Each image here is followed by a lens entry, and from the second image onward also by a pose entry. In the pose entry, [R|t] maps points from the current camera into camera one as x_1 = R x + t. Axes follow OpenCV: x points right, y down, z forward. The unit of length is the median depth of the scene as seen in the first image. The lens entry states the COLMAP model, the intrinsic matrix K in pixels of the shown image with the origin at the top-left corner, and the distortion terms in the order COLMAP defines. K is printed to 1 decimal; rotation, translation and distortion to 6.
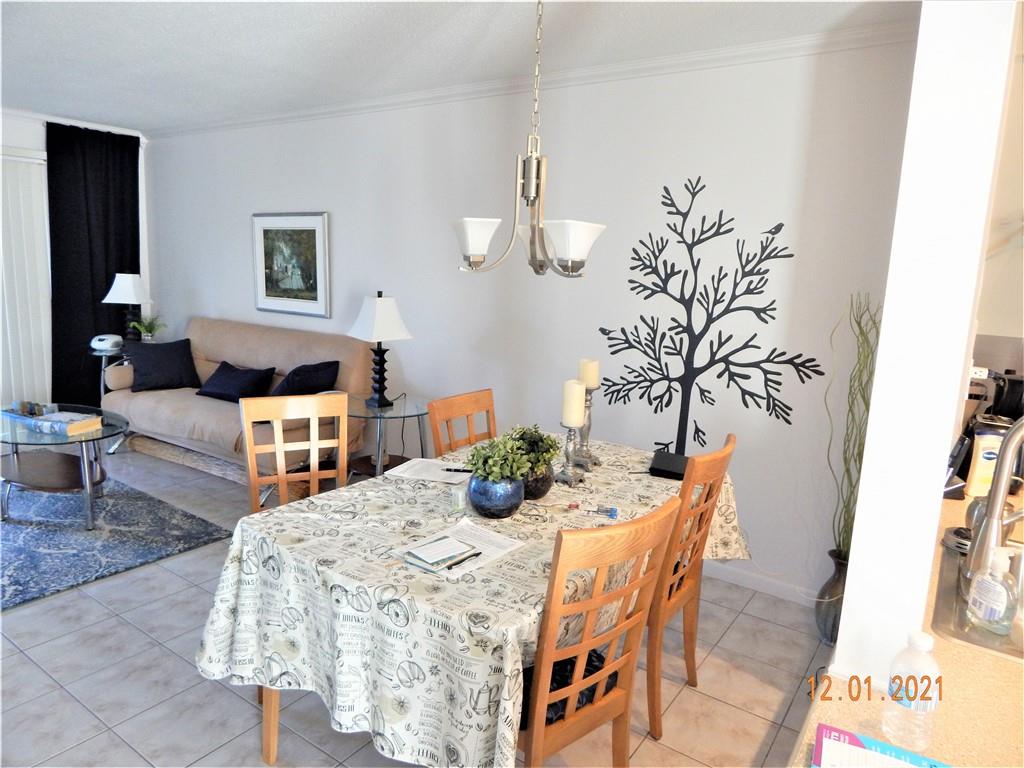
lens RADIAL K [[673.8, 0, 512.7], [0, 673.8, 383.2], [0, 0, 1]] dist [0.002286, -0.007076]
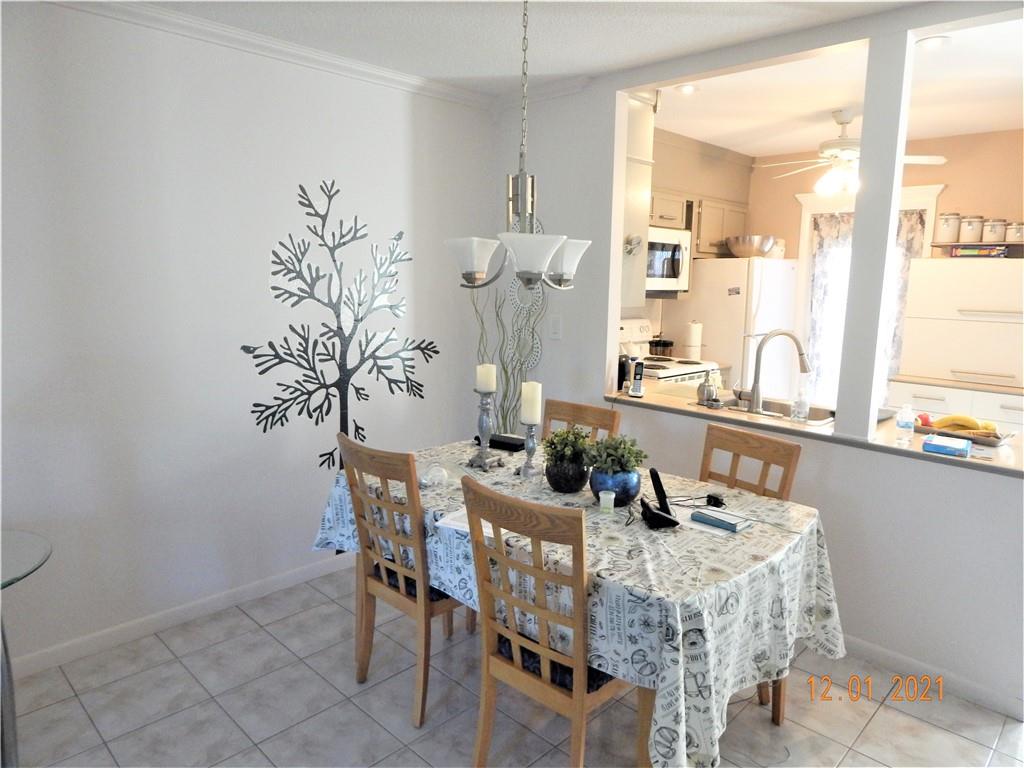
lens RADIAL K [[673.8, 0, 516.2], [0, 673.8, 381.5], [0, 0, 1]] dist [0.002286, -0.007076]
pose [[0.155877, -0.193718, 0.968595, -0.642740], [0.159805, 0.972609, 0.168804, -0.128728], [-0.974764, 0.128474, 0.182564, 0.538264]]
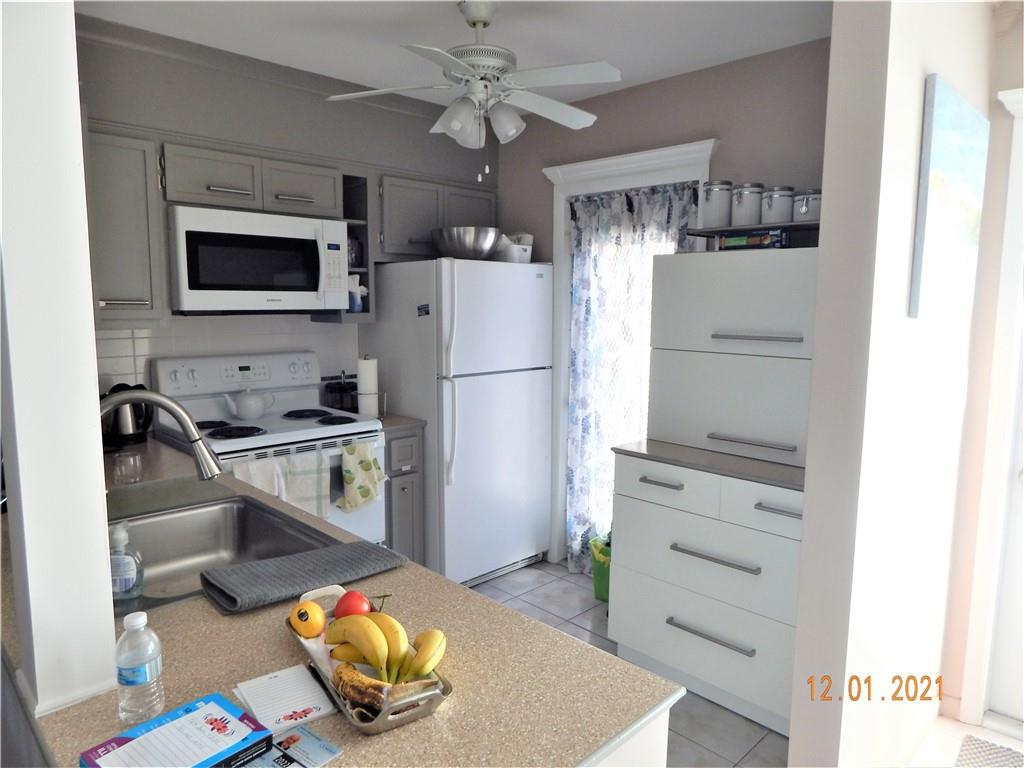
lens RADIAL K [[673.8, 0, 511.0], [0, 673.8, 376.8], [0, 0, 1]] dist [0.002286, -0.007076]
pose [[0.182056, -0.157491, 0.970594, -0.075657], [0.173380, 0.976765, 0.125971, -0.009373], [-0.967882, 0.145348, 0.205131, 0.035838]]
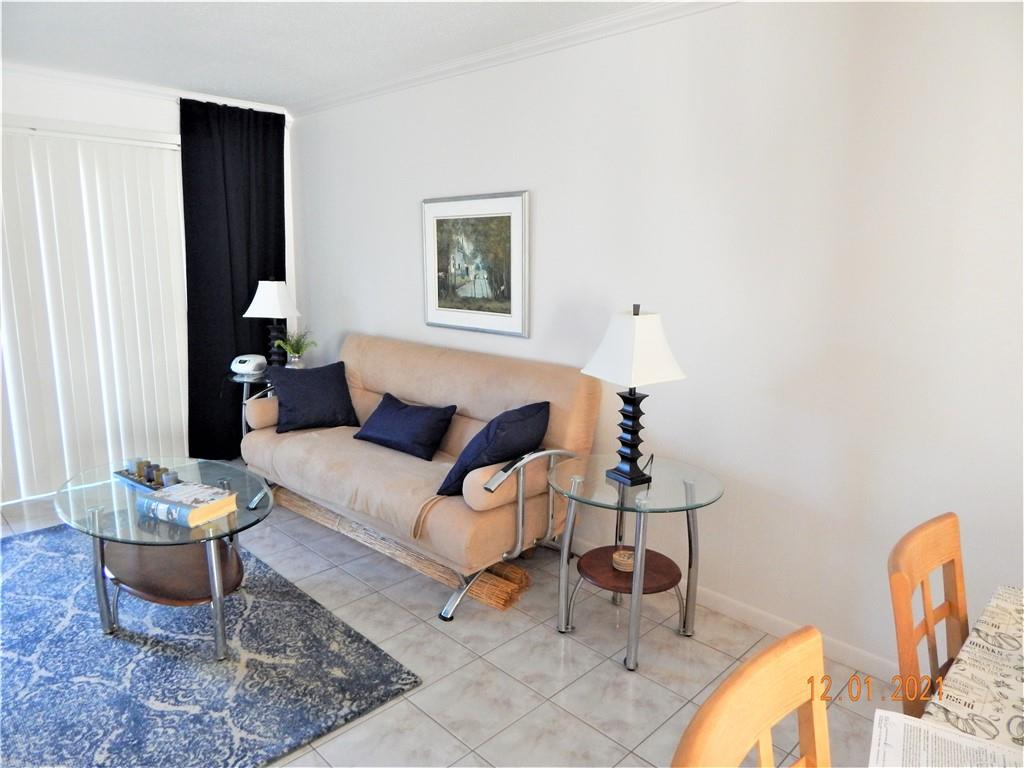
lens RADIAL K [[673.8, 0, 513.0], [0, 673.8, 386.5], [0, 0, 1]] dist [0.002286, -0.007076]
pose [[0.984370, 0.006814, -0.175983, -0.220255], [-0.004481, 0.999897, 0.013652, -0.074476], [0.176058, -0.012650, 0.984299, 0.388959]]
